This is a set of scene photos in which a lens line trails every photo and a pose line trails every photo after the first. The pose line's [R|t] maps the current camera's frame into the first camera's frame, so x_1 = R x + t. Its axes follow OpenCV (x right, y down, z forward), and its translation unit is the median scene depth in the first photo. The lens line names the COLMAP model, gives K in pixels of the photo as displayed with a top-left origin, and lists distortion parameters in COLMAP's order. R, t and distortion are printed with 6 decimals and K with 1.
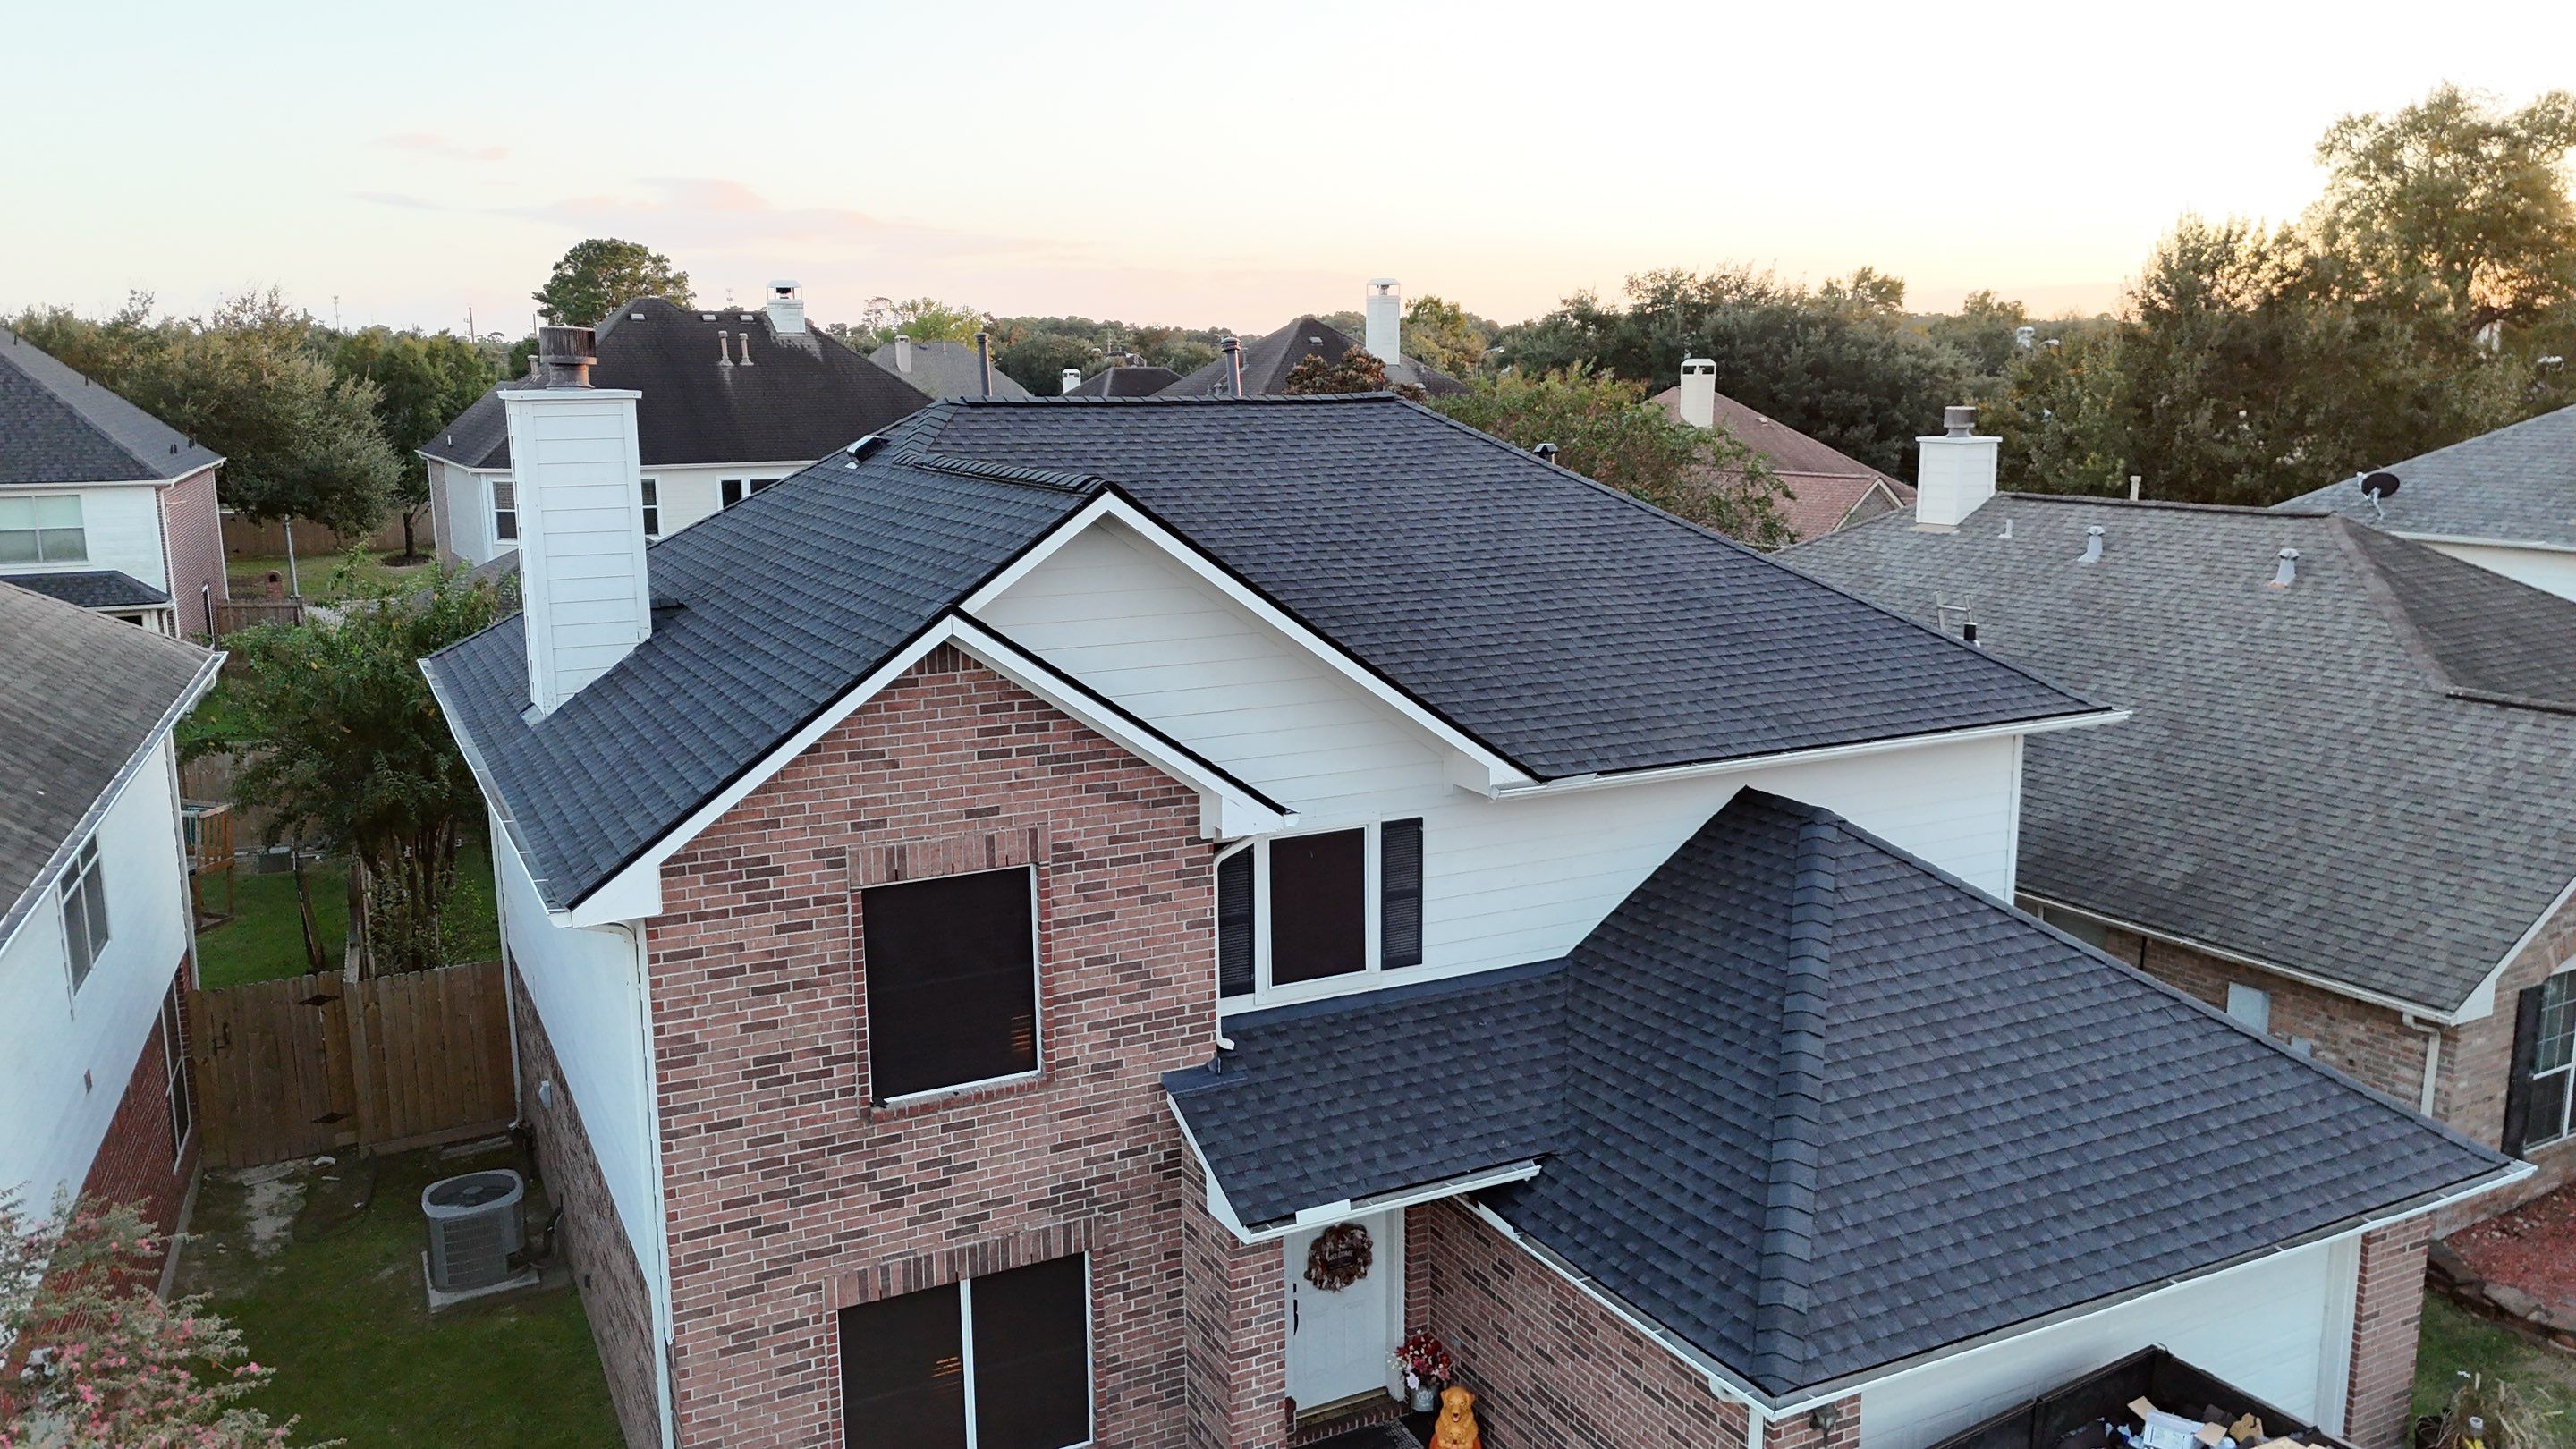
lens RADIAL K [[1894.2, 0, 1286.1], [0, 1894.2, 724.6], [0, 0, 1]] dist [0.084541, -0.085450]
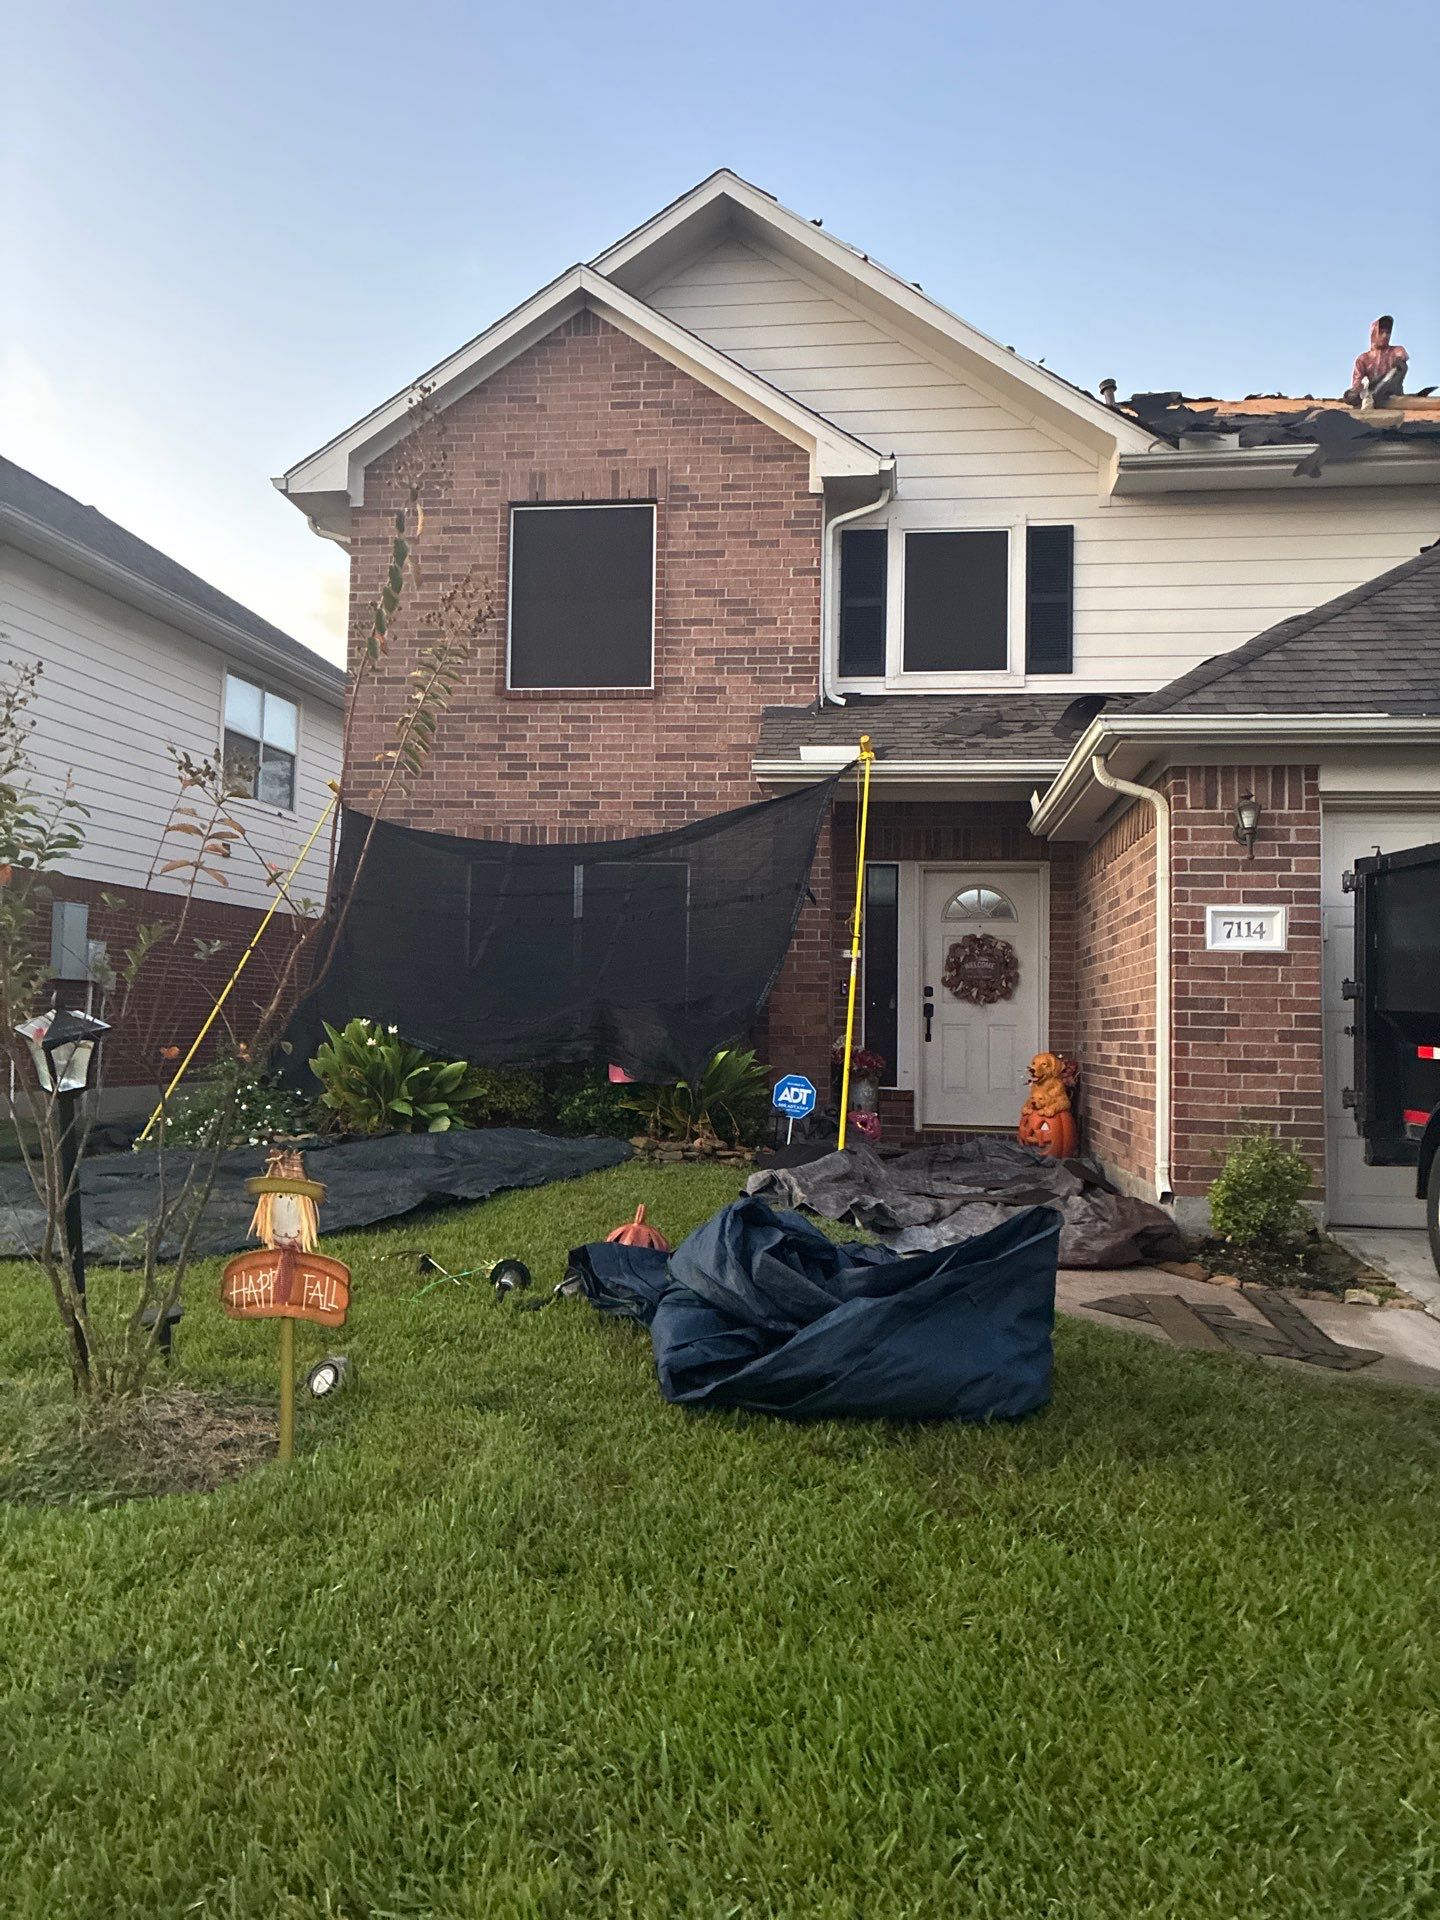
lens RADIAL K [[1441.3, 0, 732.9], [0, 1441.3, 940.6], [0, 0, 1]] dist [0.059803, -0.023966]
pose [[0.827913, -0.011078, -0.560747, 0.400377], [-0.127591, 0.969869, -0.207542, 0.507947], [0.546150, 0.243374, 0.801554, 0.365008]]
